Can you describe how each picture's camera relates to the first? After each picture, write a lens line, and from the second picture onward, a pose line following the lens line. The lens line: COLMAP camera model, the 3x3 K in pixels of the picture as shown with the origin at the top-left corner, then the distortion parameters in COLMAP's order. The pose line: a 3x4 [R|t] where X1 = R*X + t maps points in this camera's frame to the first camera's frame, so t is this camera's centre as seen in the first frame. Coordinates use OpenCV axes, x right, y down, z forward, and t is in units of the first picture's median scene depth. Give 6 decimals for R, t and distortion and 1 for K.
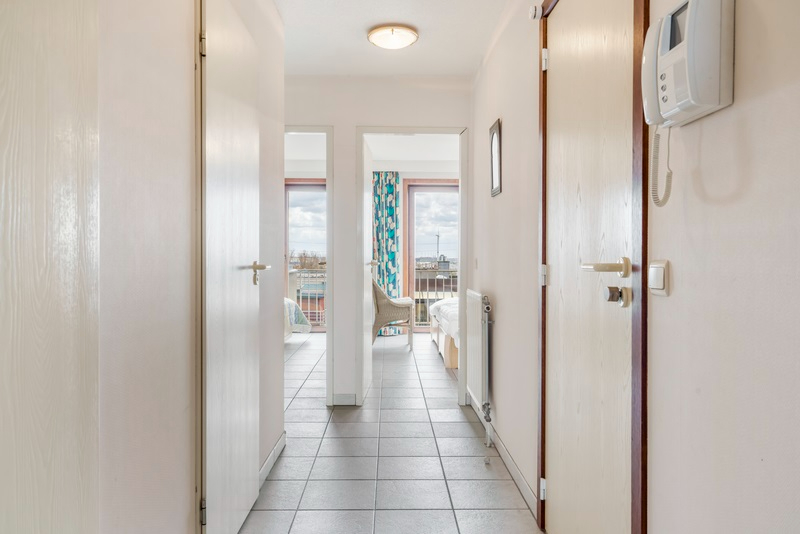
lens RADIAL K [[582.2, 0, 400.0], [0, 582.2, 267.0], [0, 0, 1]] dist [-0.000182, -0.000036]
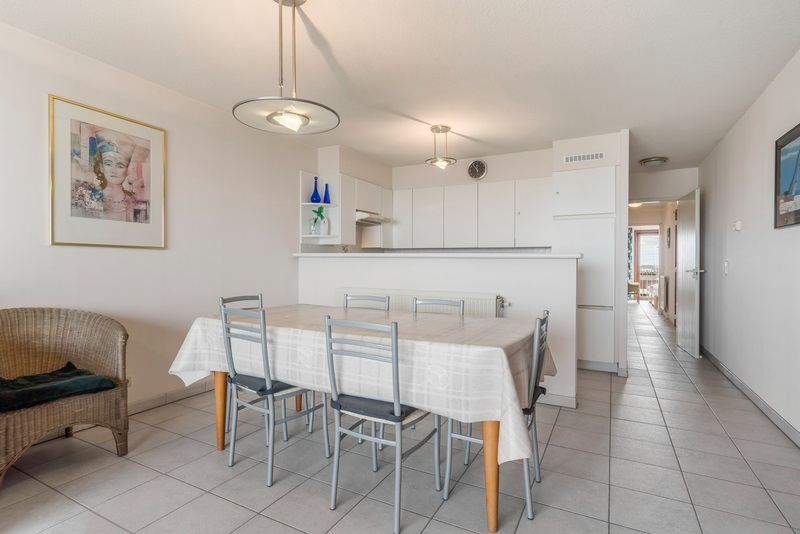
lens RADIAL K [[398.3, 0, 400.0], [0, 398.3, 267.0], [0, 0, 1]] dist [0.000200, 0.000066]
pose [[0.873363, 0.001530, -0.487067, -0.036745], [-0.003896, 0.999985, -0.003845, 0.000941], [0.487053, 0.005255, 0.873356, -0.826740]]
